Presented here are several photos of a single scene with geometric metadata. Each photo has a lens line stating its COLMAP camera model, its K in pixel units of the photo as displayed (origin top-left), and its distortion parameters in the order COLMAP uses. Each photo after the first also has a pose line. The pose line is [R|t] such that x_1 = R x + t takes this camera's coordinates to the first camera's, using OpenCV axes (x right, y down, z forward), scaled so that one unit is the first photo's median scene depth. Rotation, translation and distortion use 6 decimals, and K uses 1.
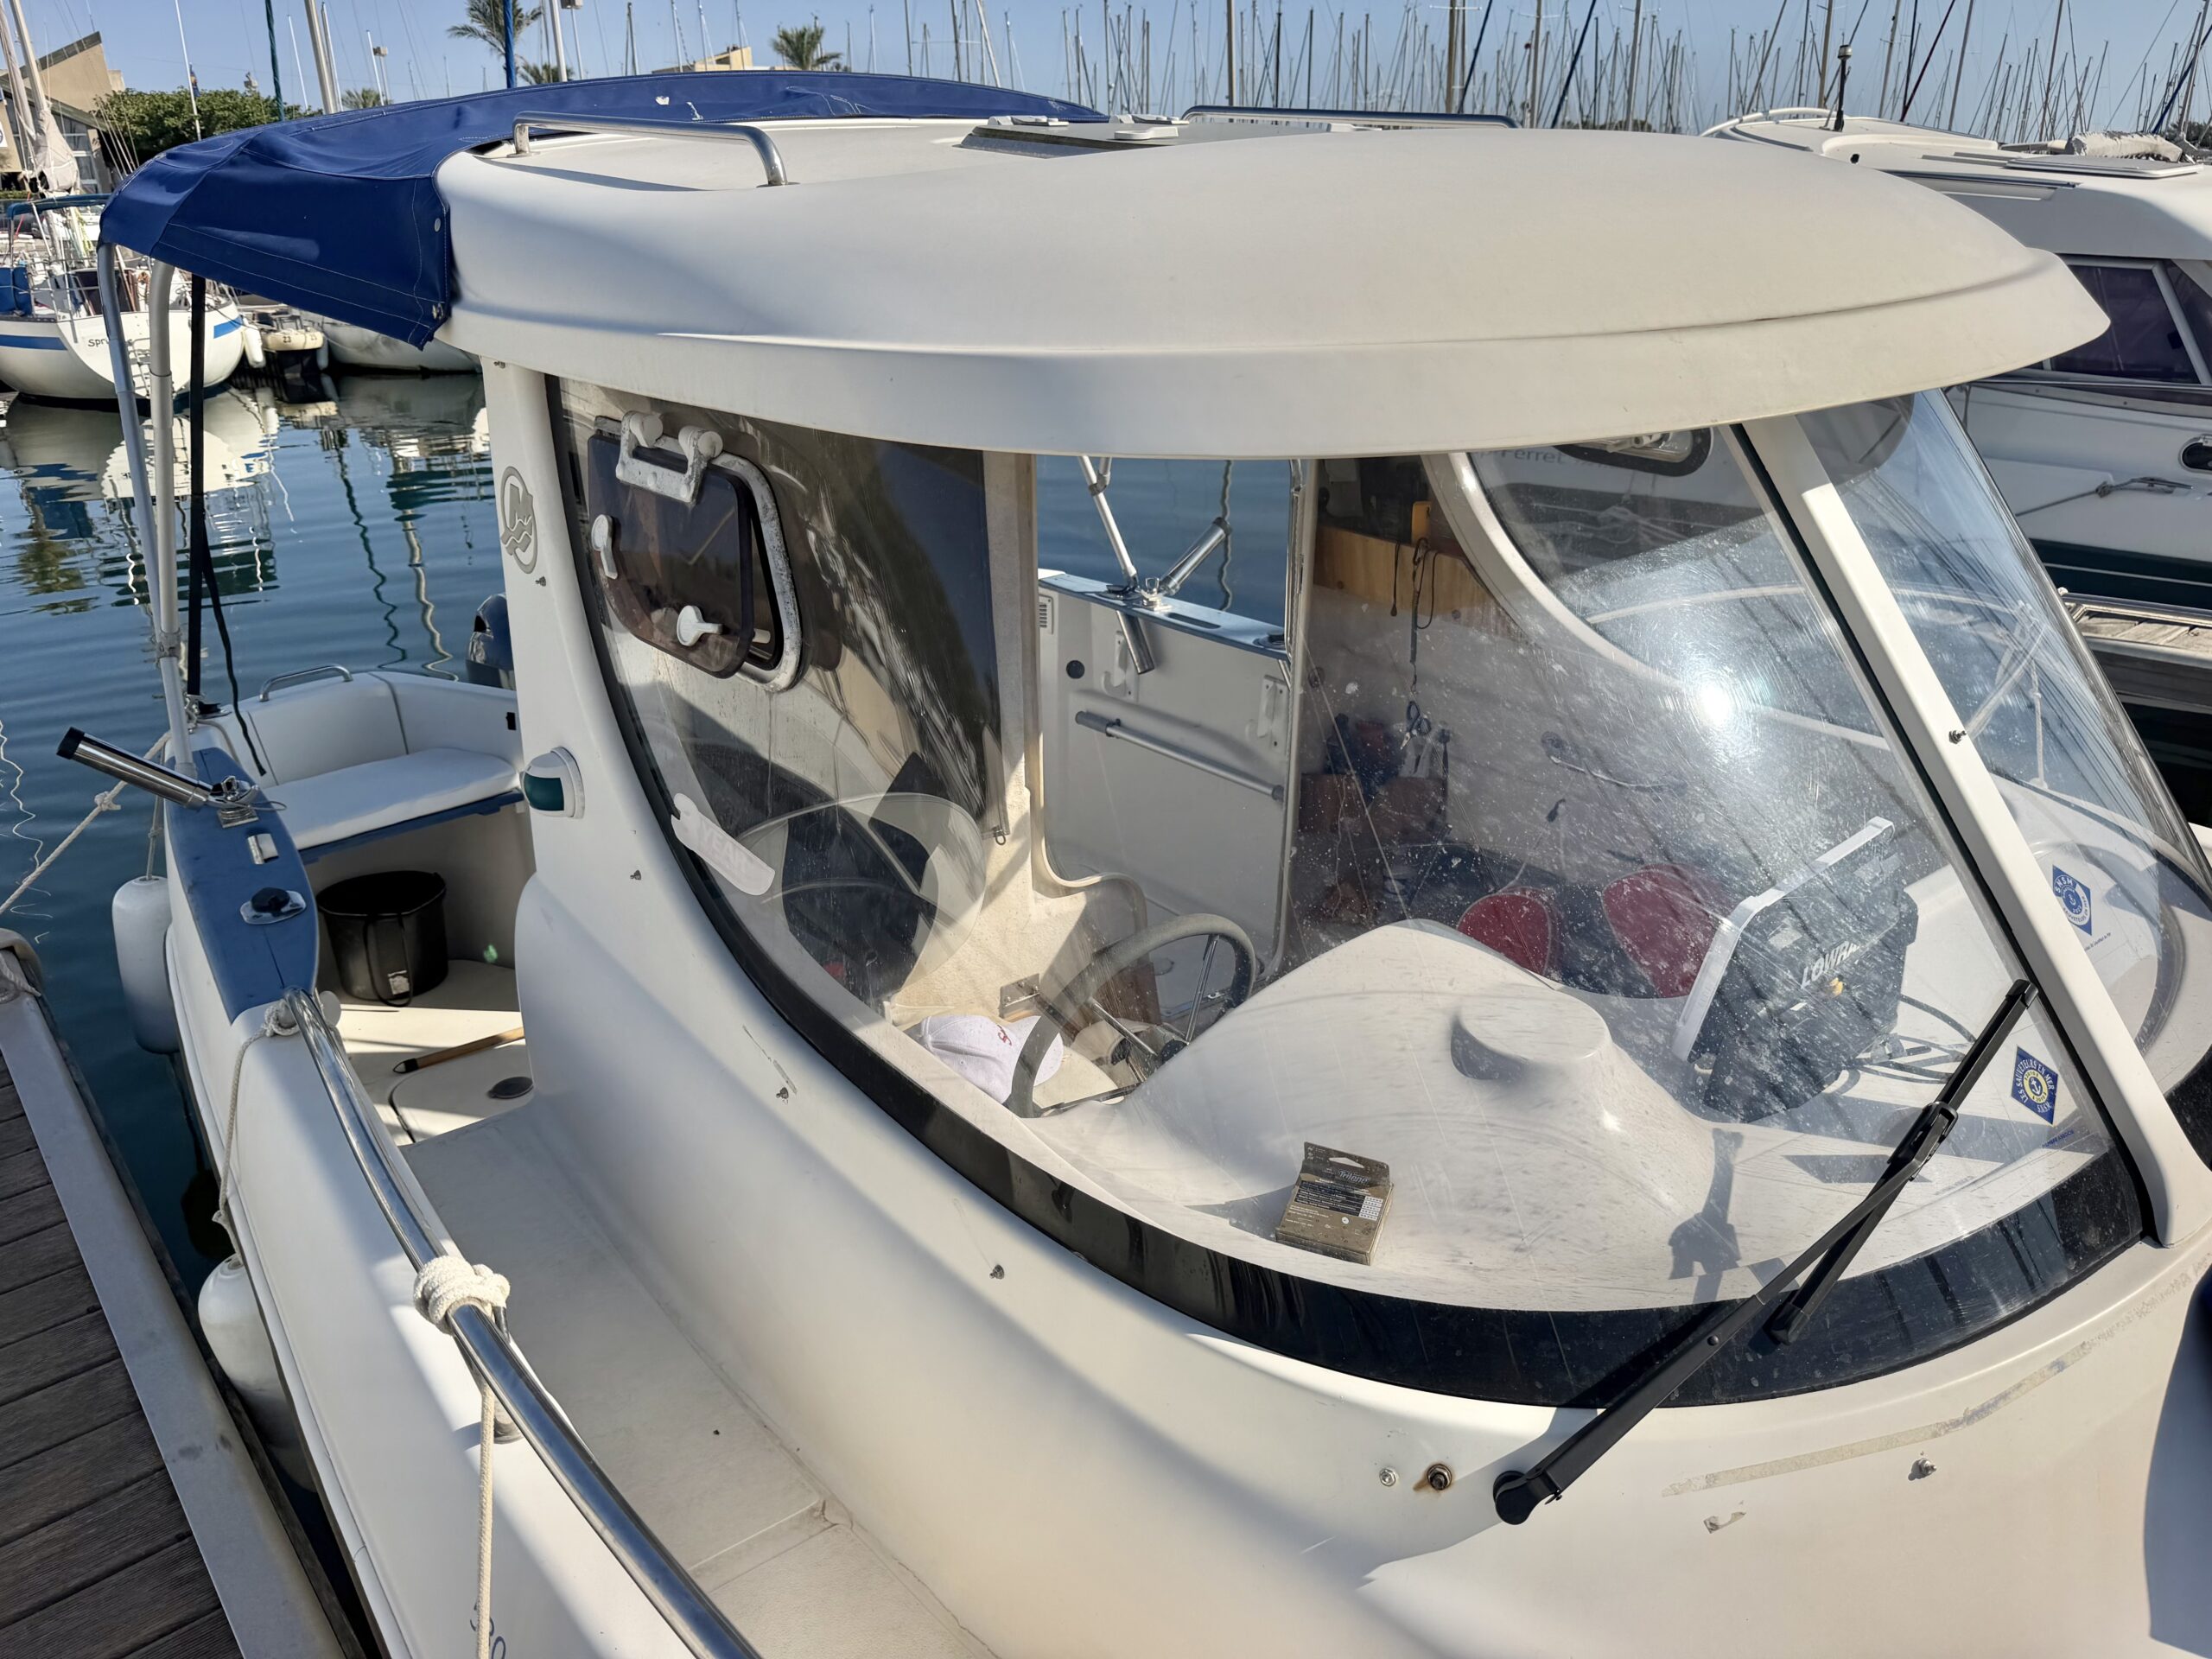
lens RADIAL K [[1516.6, 0, 1037.0], [0, 1516.6, 834.3], [0, 0, 1]] dist [0.039855, -0.045278]
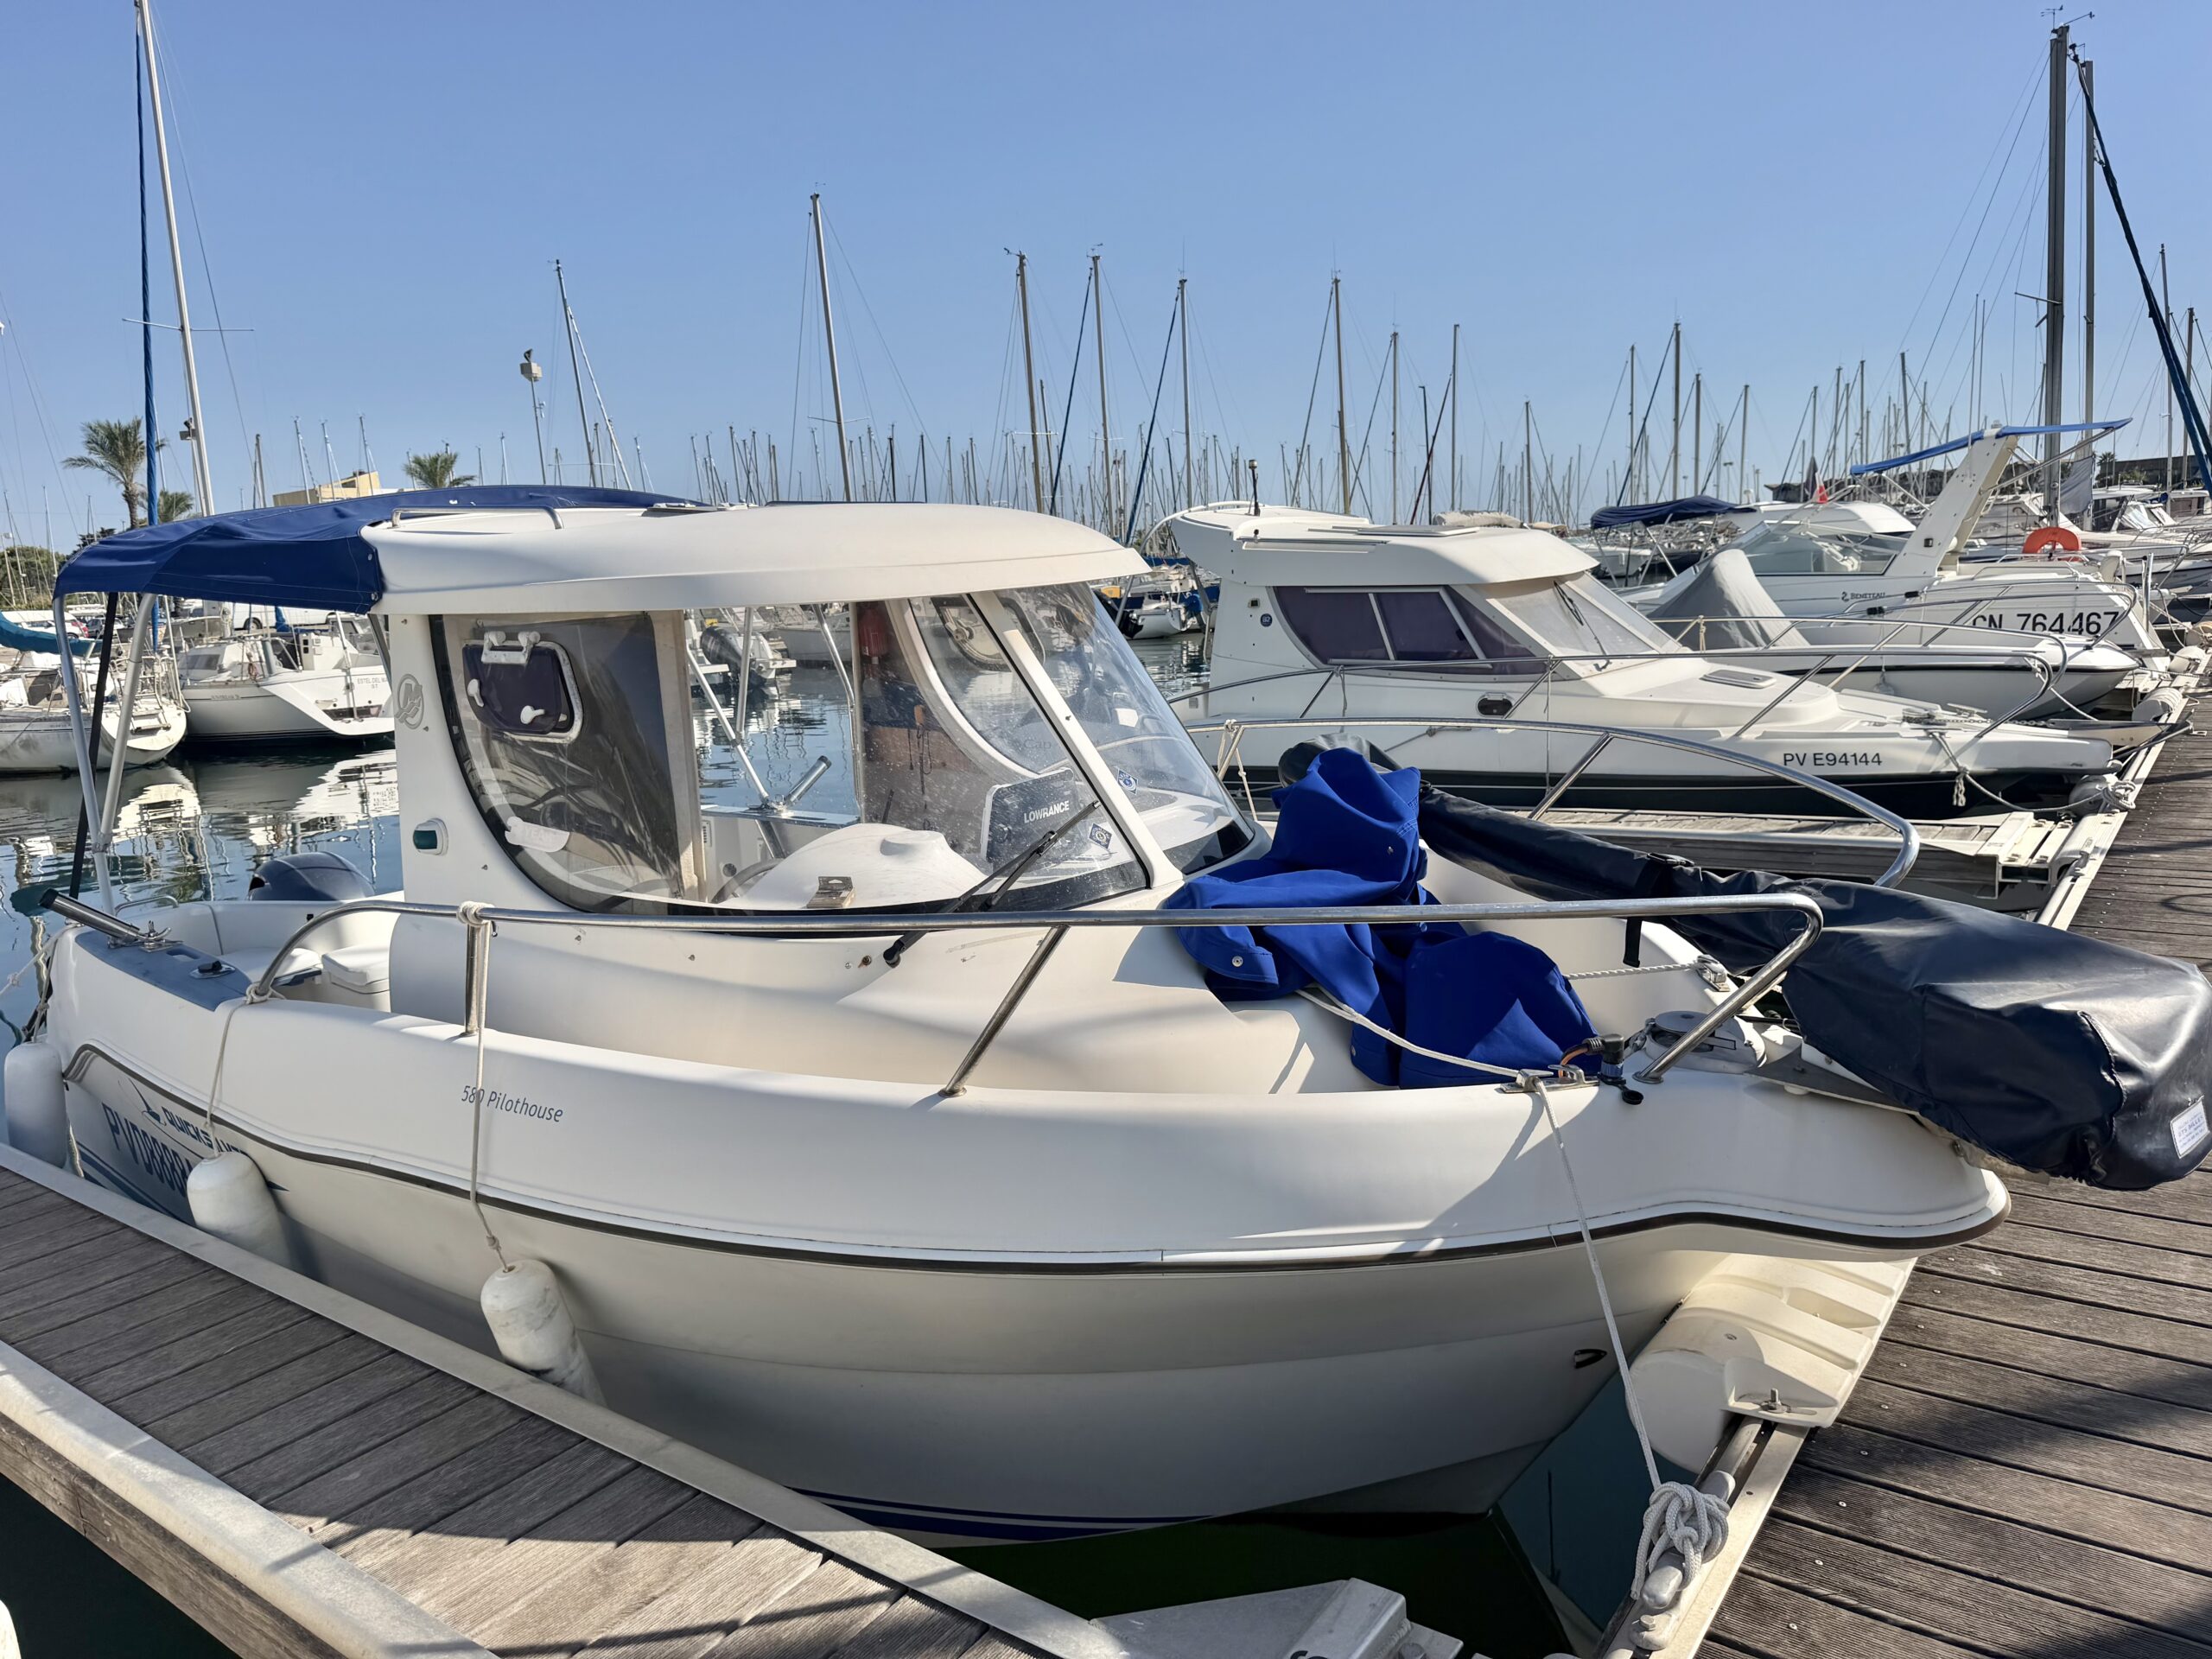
lens RADIAL K [[1555.5, 0, 1049.4], [0, 1555.5, 827.8], [0, 0, 1]] dist [0.074756, -0.121086]
pose [[0.973287, -0.066211, 0.219837, -0.002525], [0.118167, 0.965416, -0.232398, 0.237458], [-0.196847, 0.252167, 0.947451, -0.465185]]
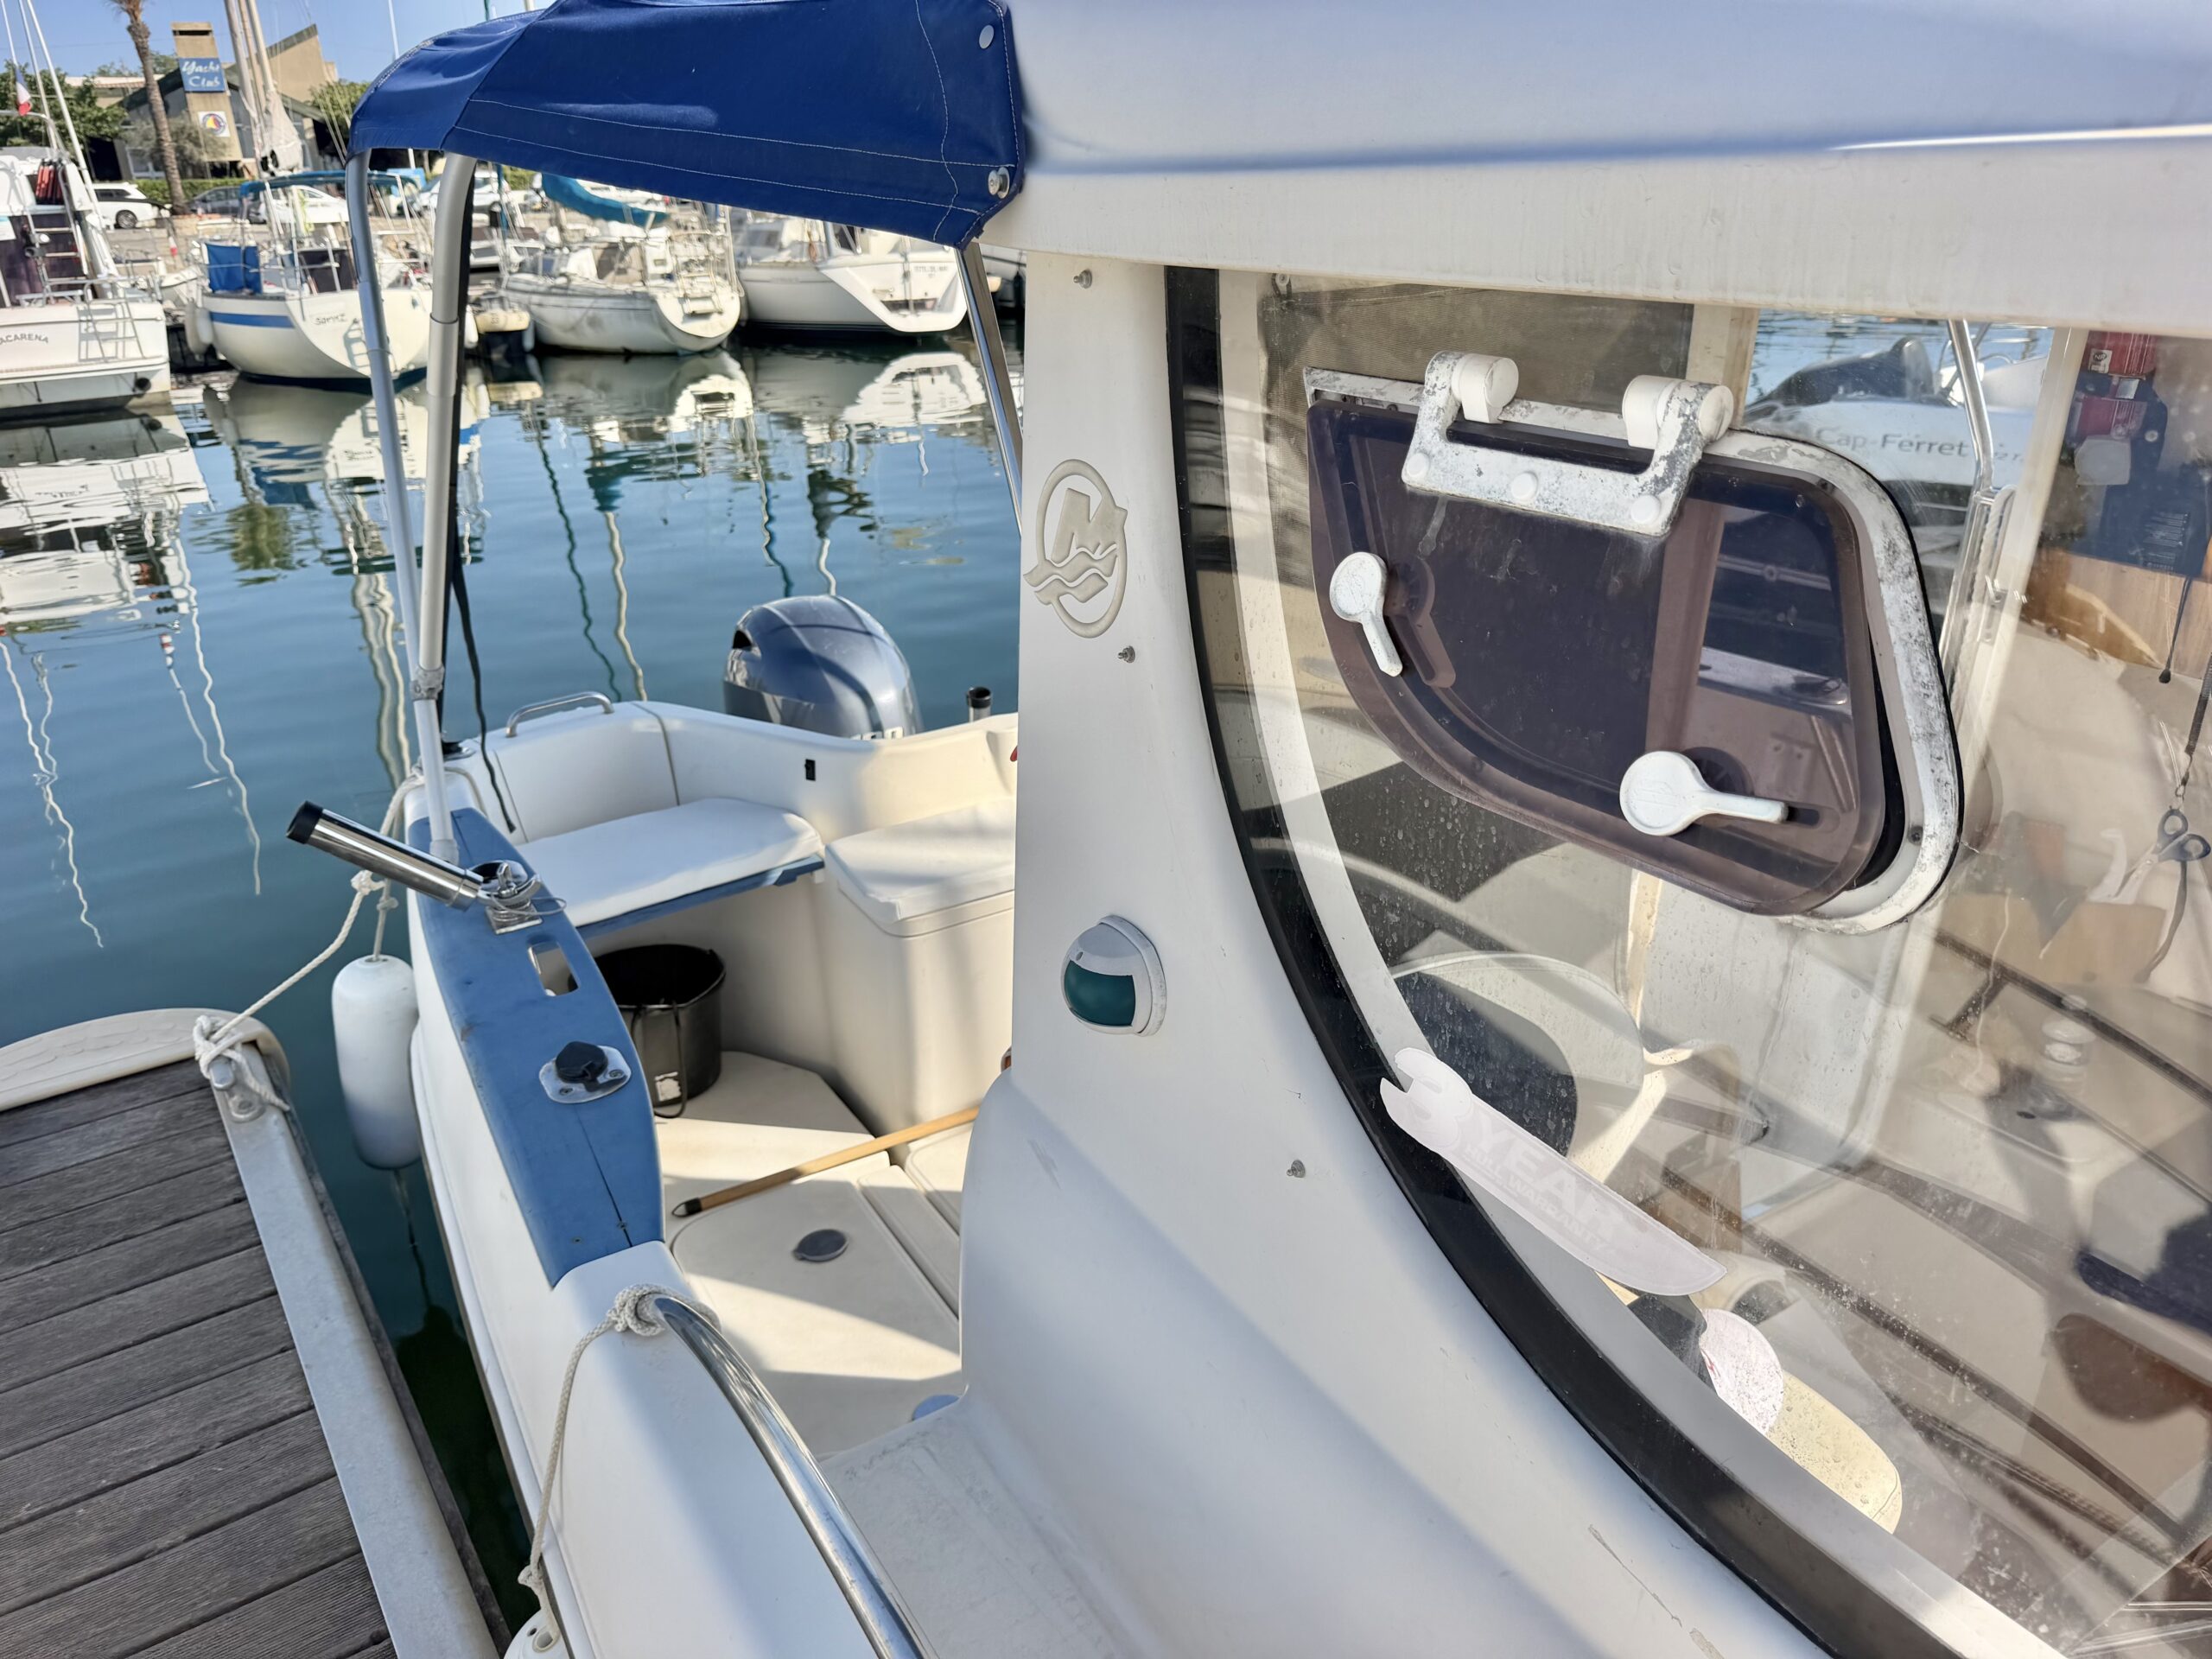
lens RADIAL K [[1555.5, 0, 1049.4], [0, 1555.5, 827.8], [0, 0, 1]] dist [0.074756, -0.121086]
pose [[0.994512, 0.032078, -0.099588, -0.139018], [-0.032440, 0.999472, -0.002015, -0.046542], [0.099471, 0.005235, 0.995027, 0.192068]]
